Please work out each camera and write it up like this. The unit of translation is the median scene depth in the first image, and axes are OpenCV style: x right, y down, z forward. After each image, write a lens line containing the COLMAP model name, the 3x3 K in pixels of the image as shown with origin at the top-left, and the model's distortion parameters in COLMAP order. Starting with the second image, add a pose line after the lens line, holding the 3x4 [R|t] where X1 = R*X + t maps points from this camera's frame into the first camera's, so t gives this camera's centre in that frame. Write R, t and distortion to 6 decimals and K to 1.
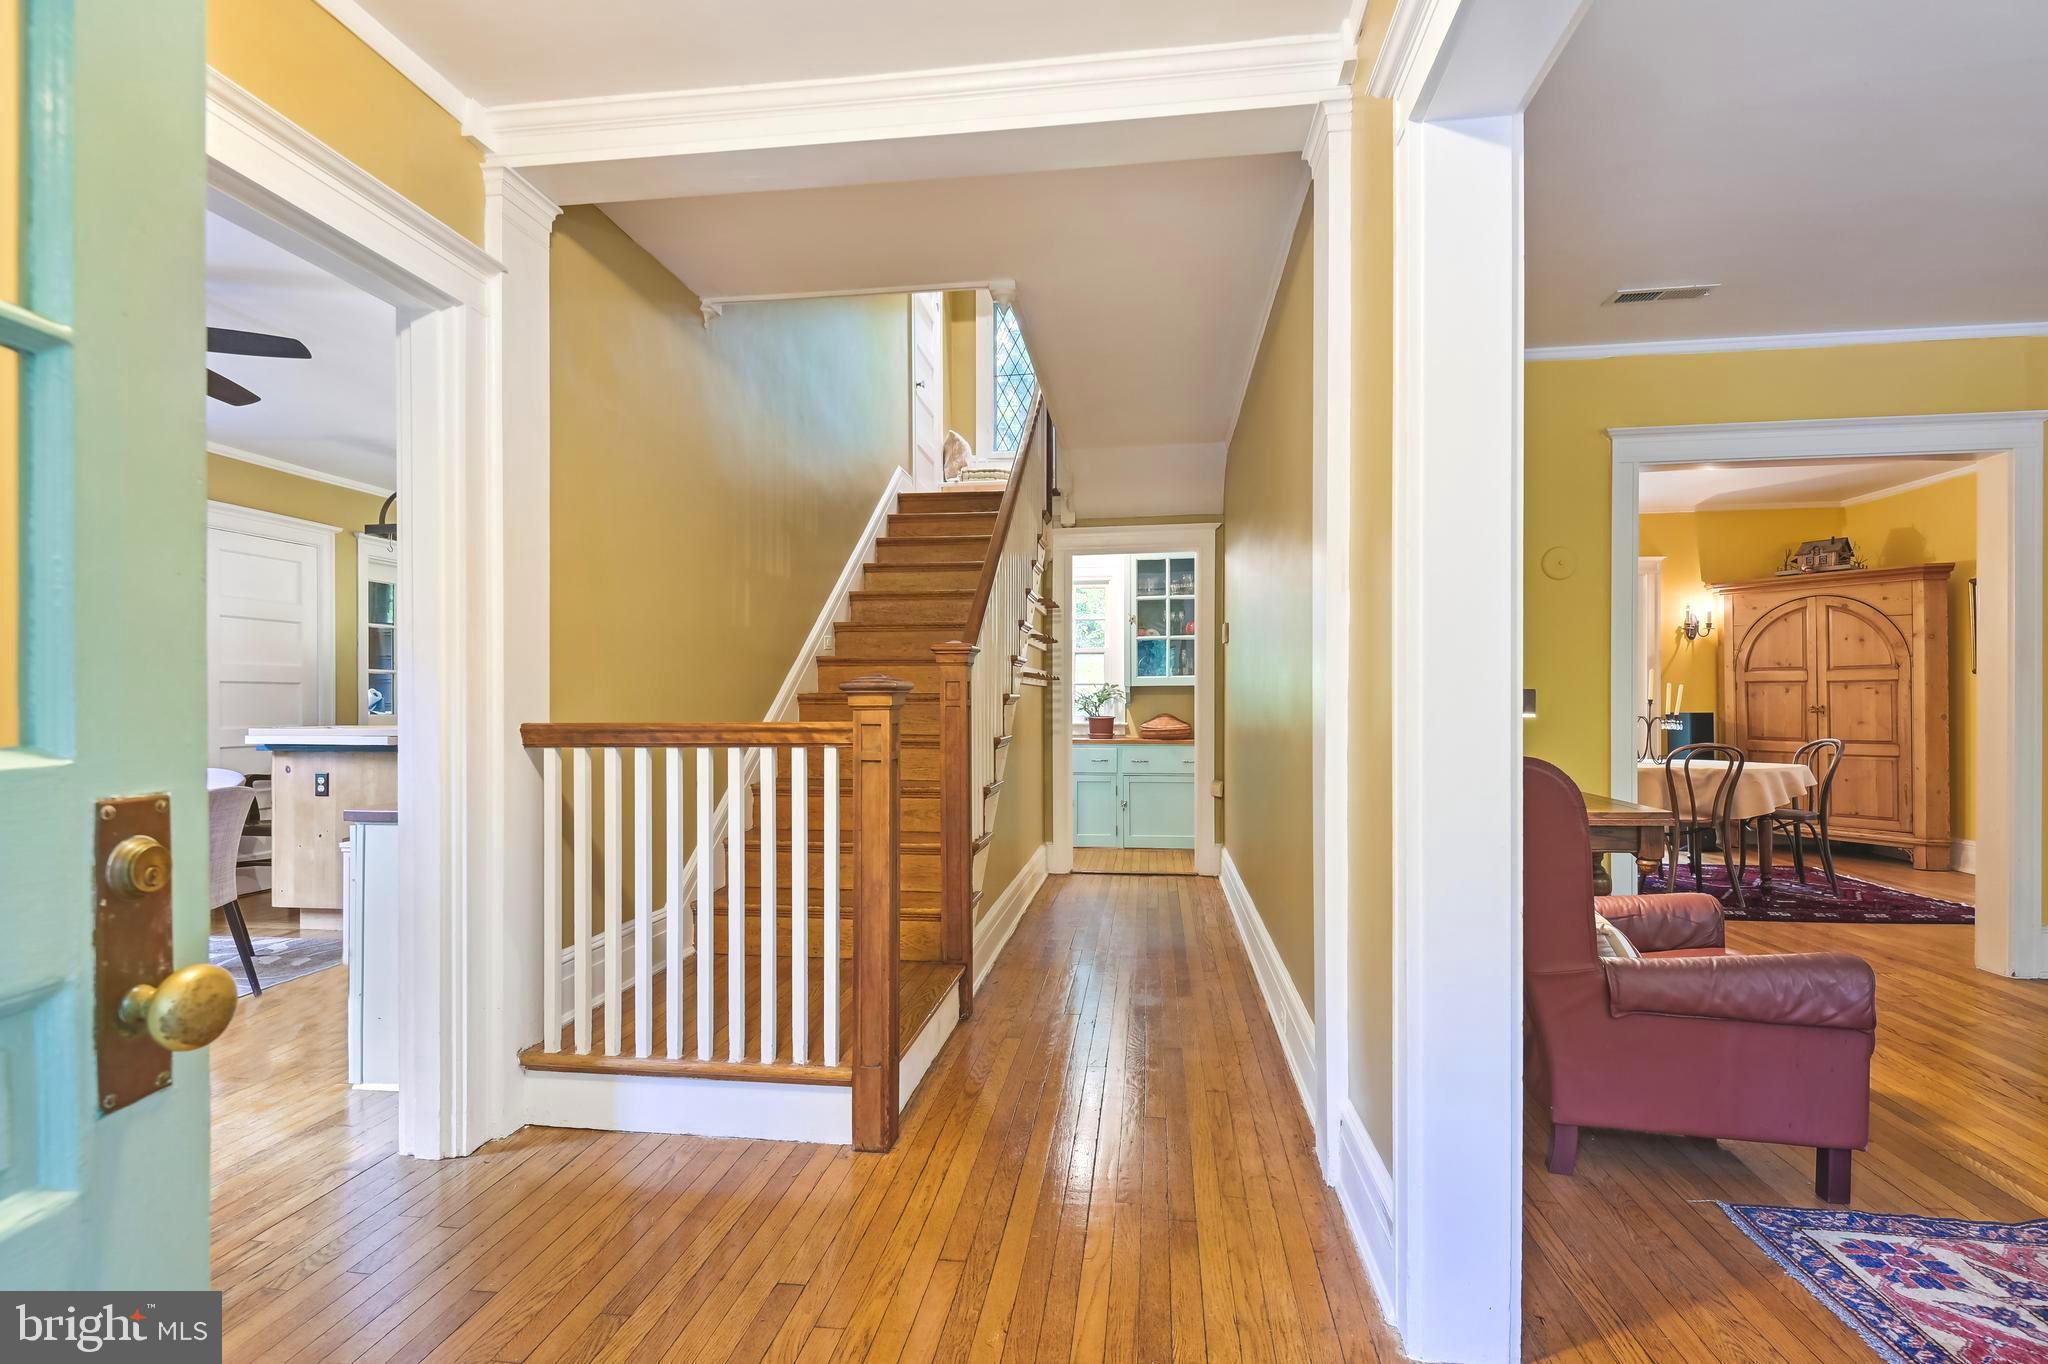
lens RADIAL K [[967.5, 0, 1026.2], [0, 967.5, 726.9], [0, 0, 1]] dist [0.002796, -0.000231]
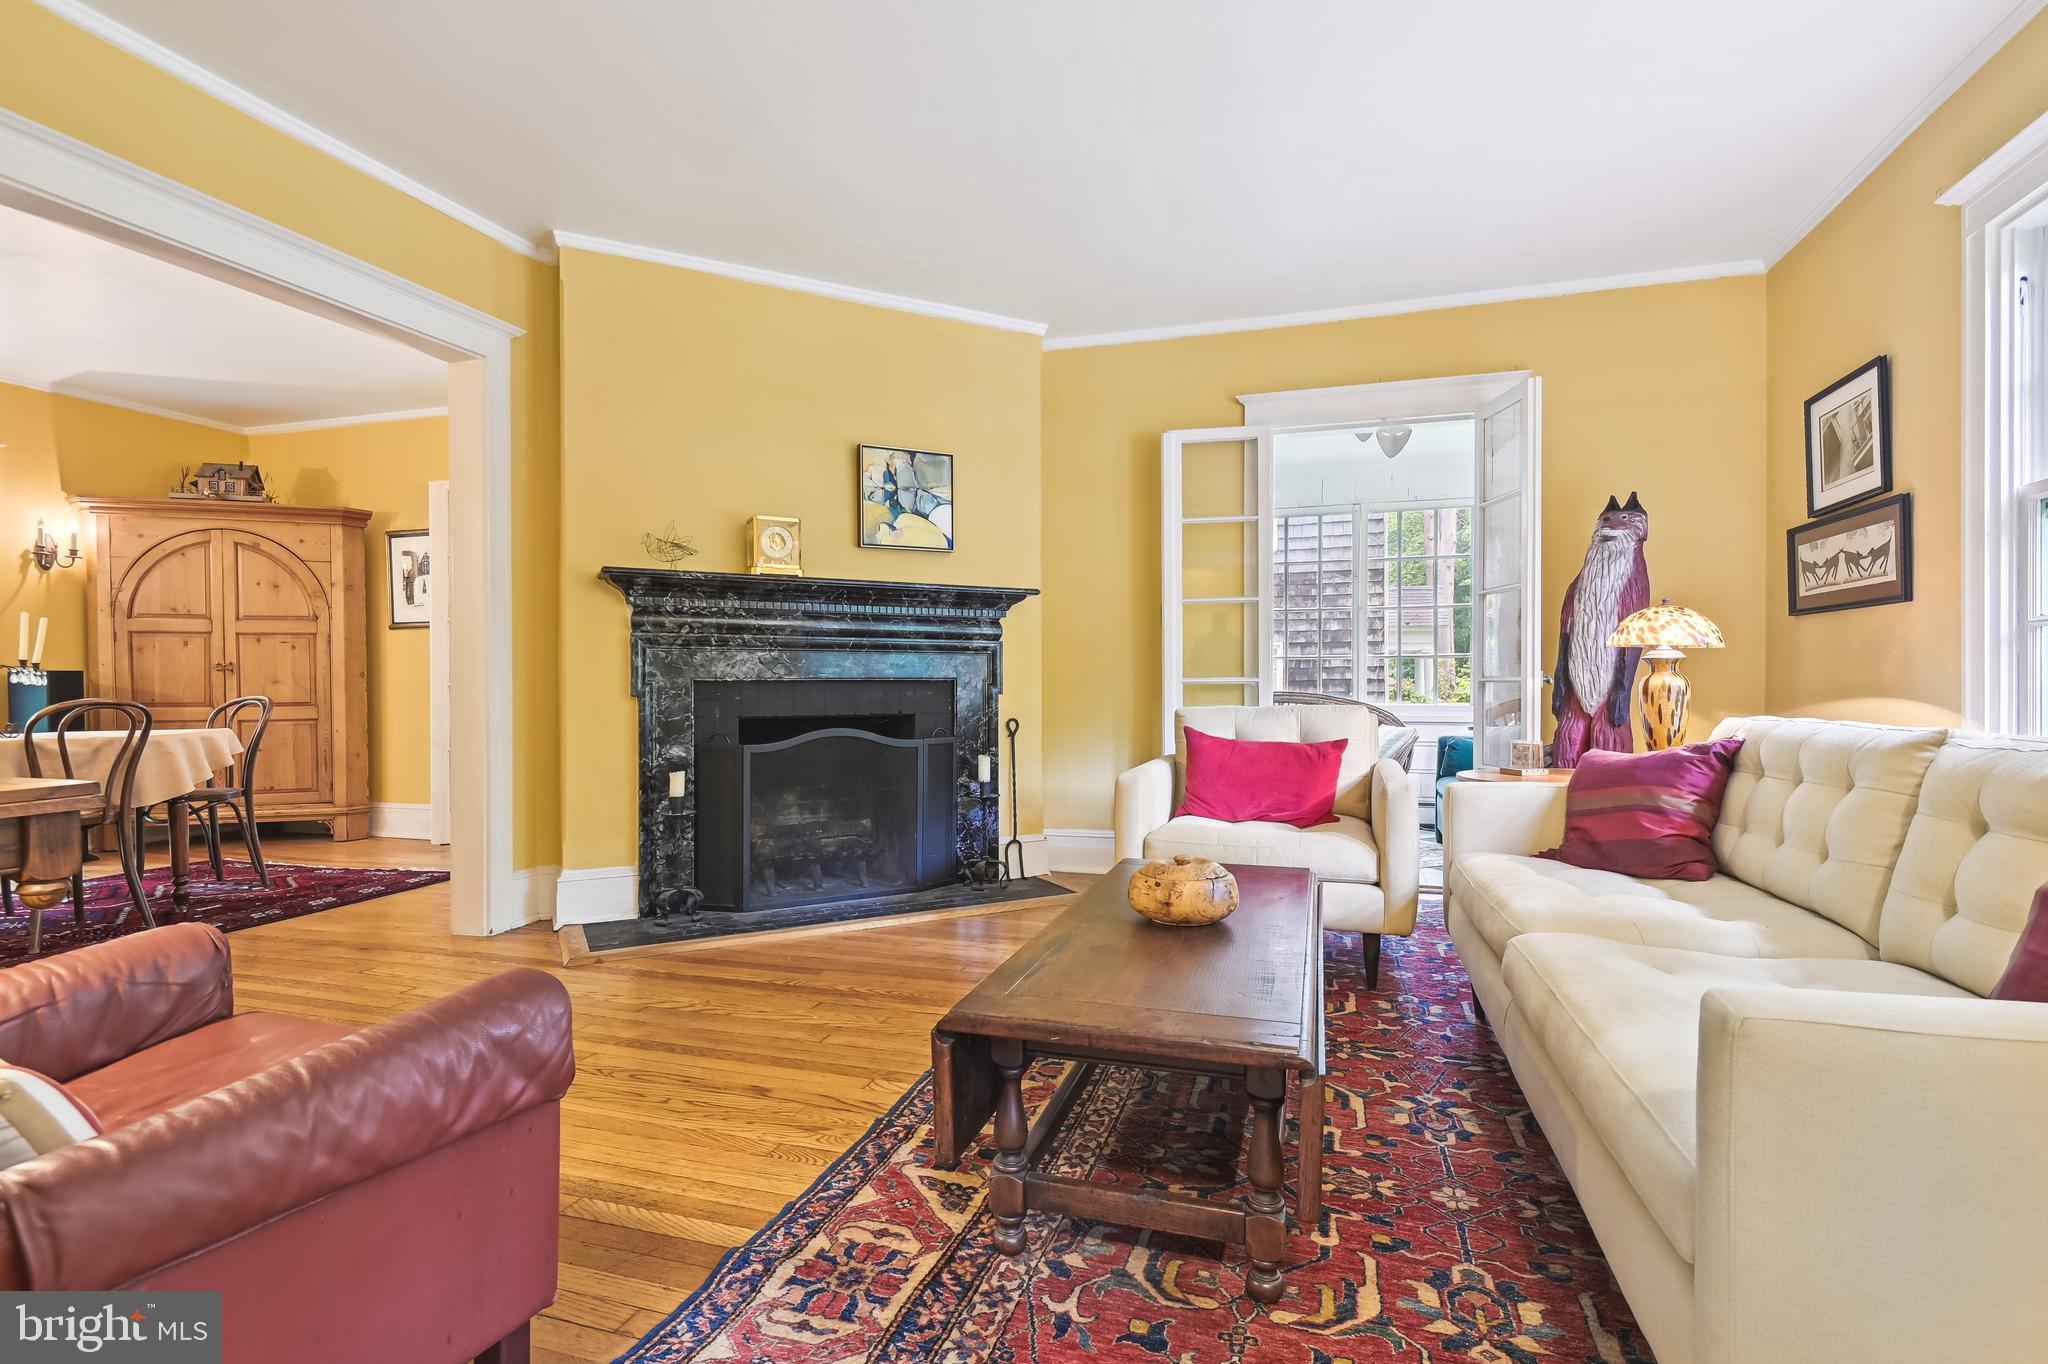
lens RADIAL K [[963.4, 0, 1024.0], [0, 963.4, 682.0], [0, 0, 1]] dist [0.001641, -0.006771]
pose [[0.151829, 0.010176, 0.988354, 0.119392], [0.029876, 0.999443, -0.014880, 0.029736], [-0.987955, 0.031787, 0.151441, 0.220692]]
